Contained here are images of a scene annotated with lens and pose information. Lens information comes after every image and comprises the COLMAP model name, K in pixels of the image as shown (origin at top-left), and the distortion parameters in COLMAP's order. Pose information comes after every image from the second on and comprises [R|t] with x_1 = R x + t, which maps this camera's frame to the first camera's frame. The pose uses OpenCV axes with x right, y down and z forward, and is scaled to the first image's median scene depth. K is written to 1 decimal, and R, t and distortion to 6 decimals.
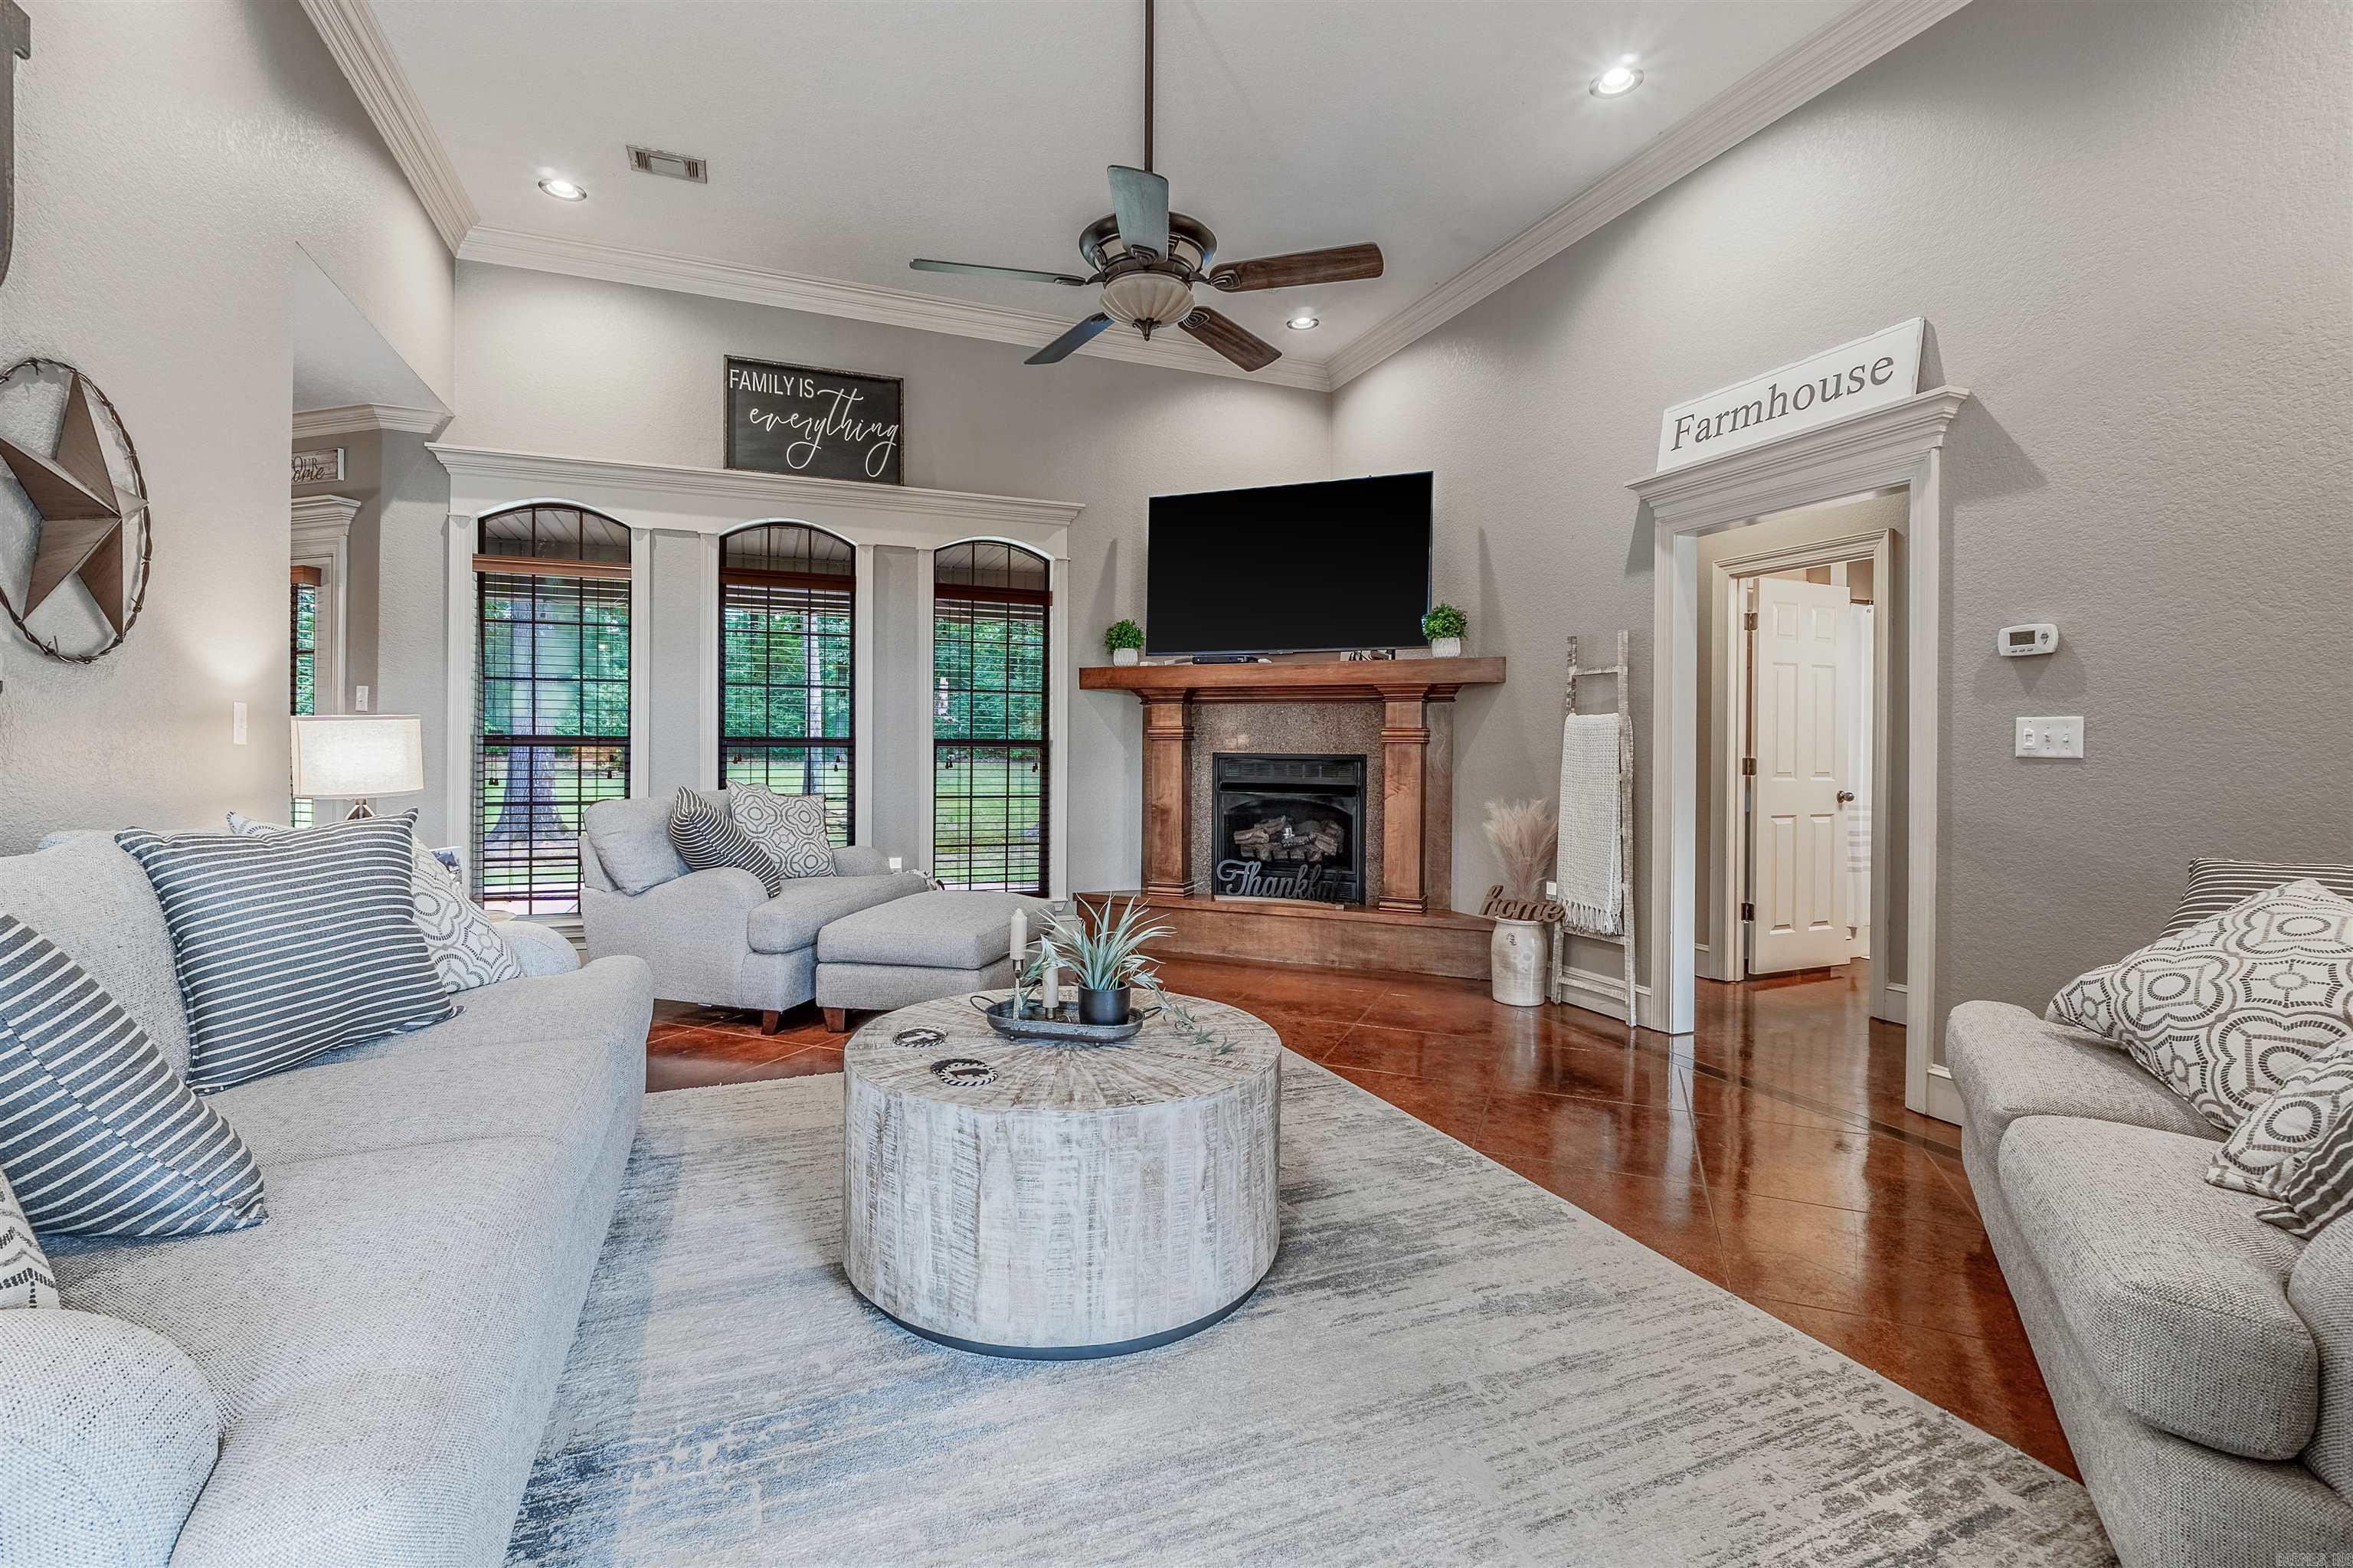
lens RADIAL K [[1028.8, 0, 1172.3], [0, 1028.8, 763.3], [0, 0, 1]] dist [-0.002618, -0.001015]
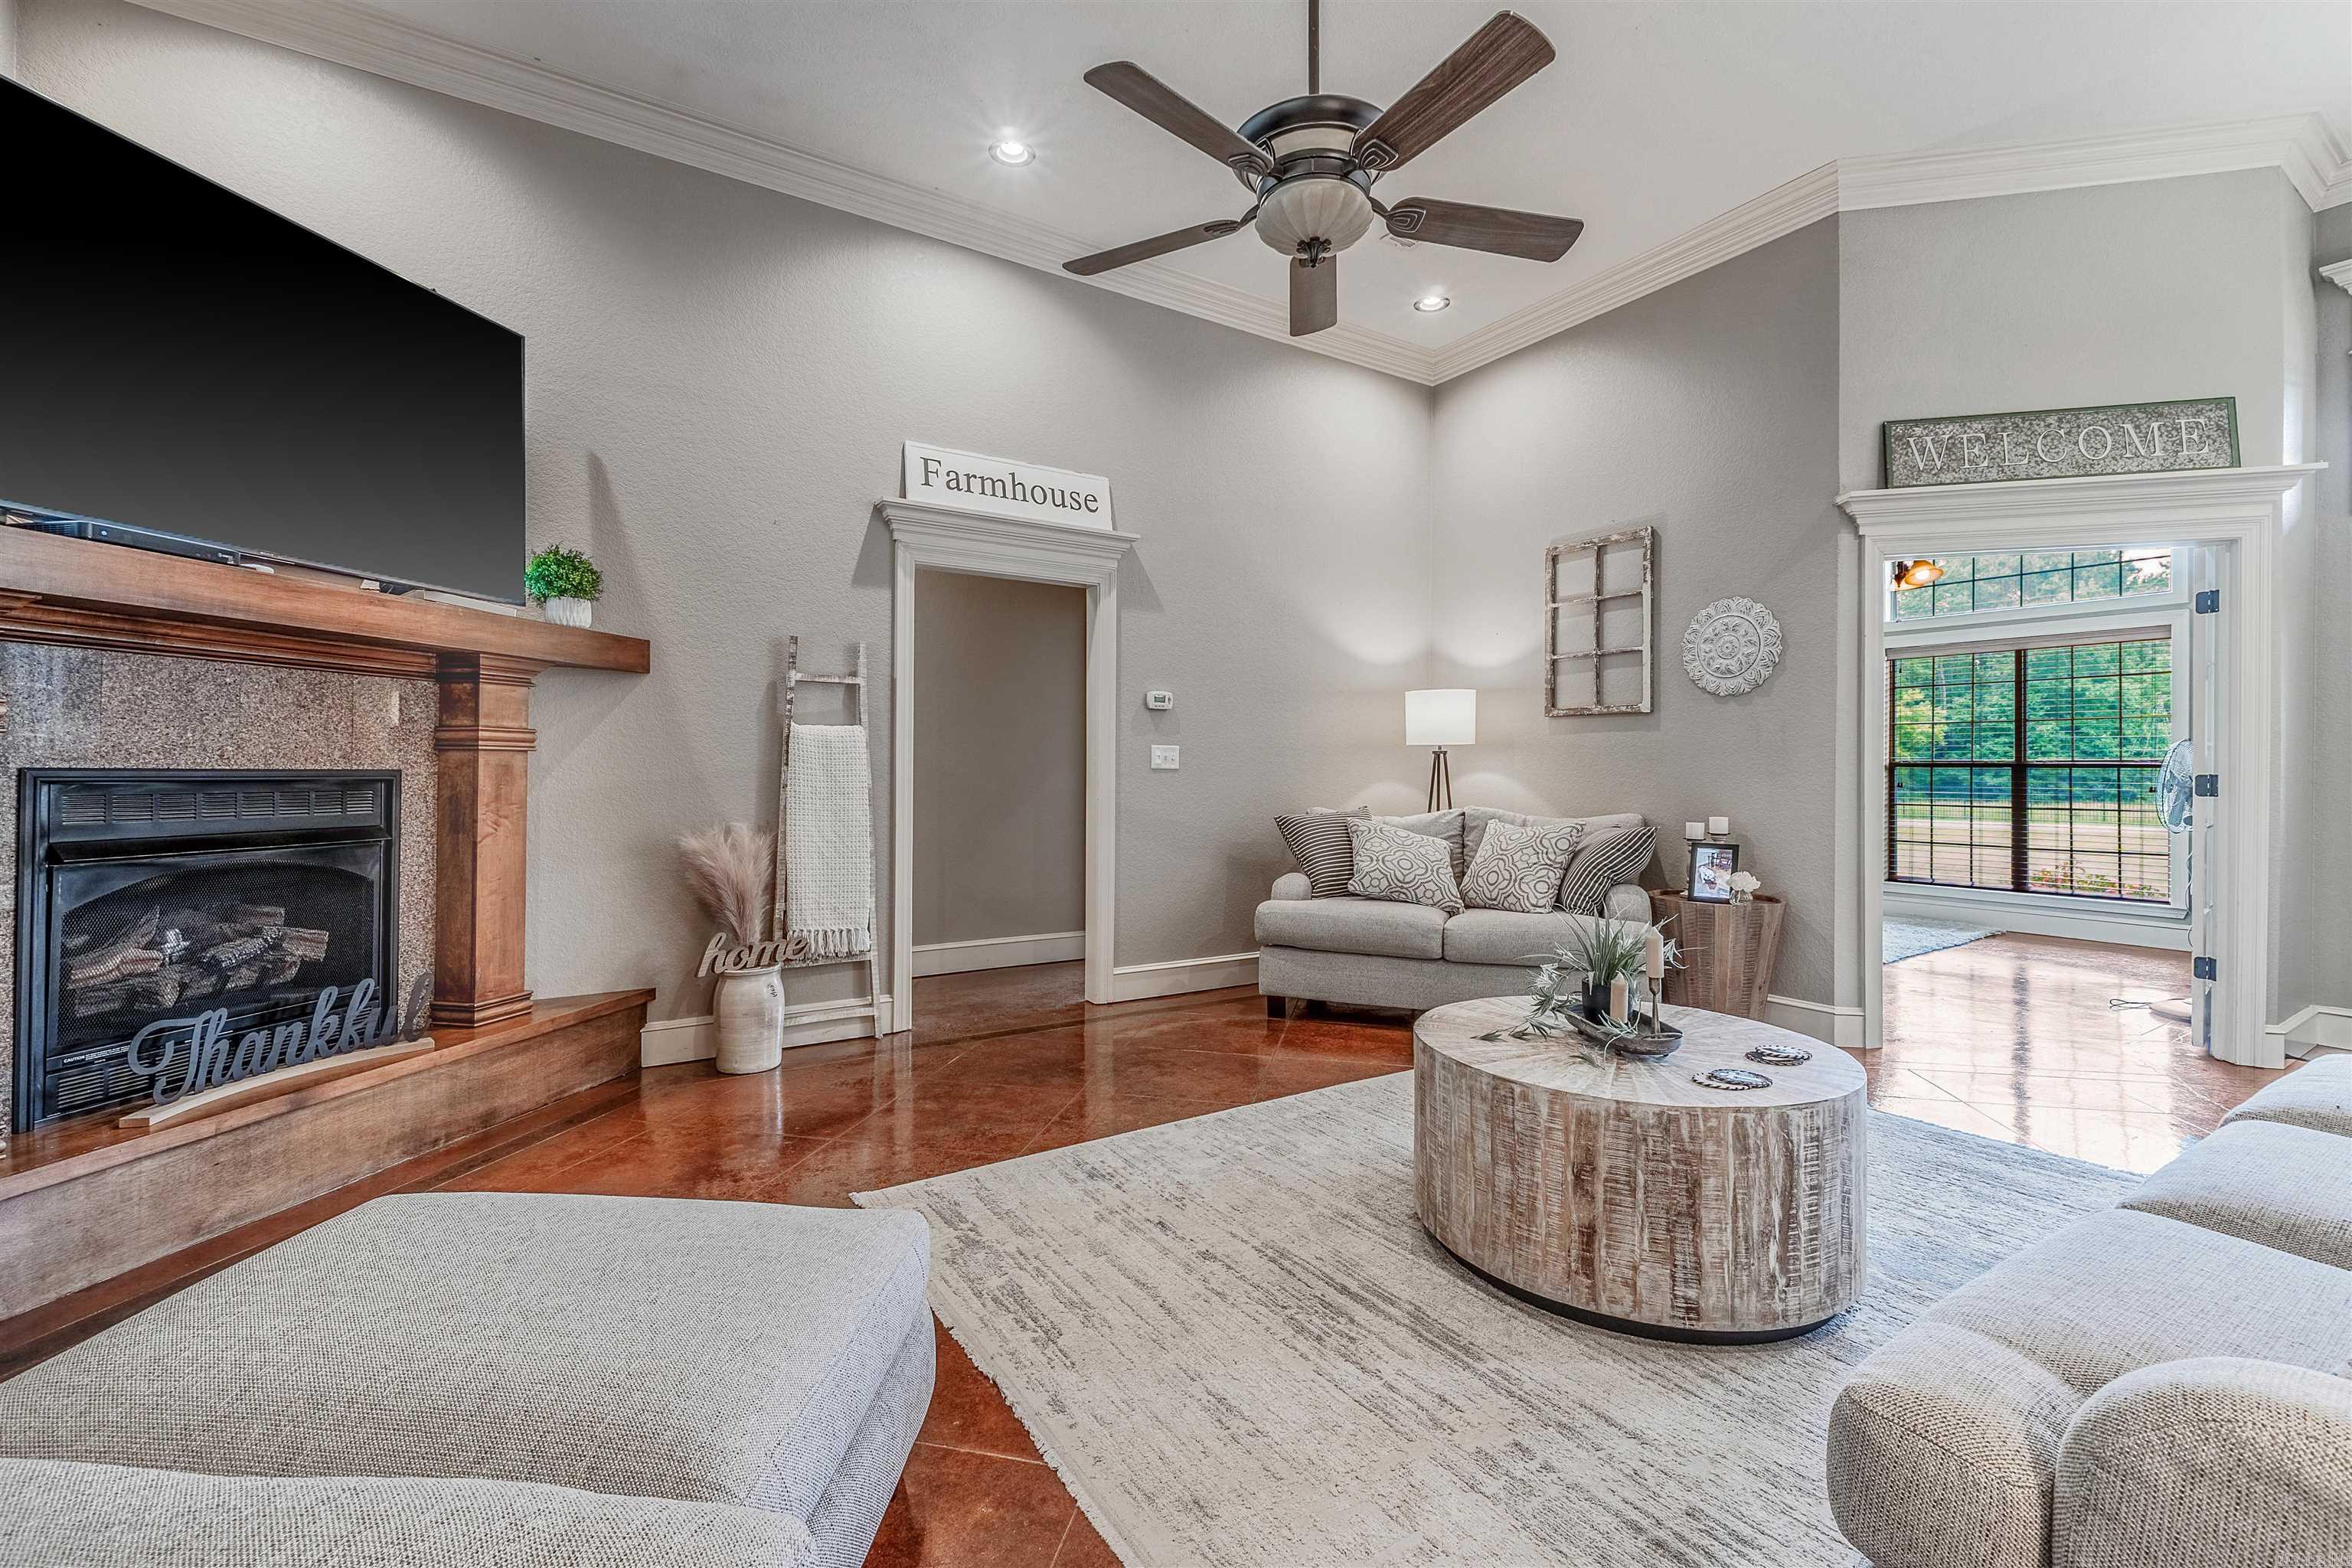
lens RADIAL K [[1028.3, 0, 1177.3], [0, 1028.3, 757.7], [0, 0, 1]] dist [-0.002618, -0.001015]
pose [[-0.194255, -0.002950, 0.980947, -0.571542], [0.001452, 0.999994, 0.003295, -0.020492], [-0.980950, 0.002064, -0.194249, 0.875437]]
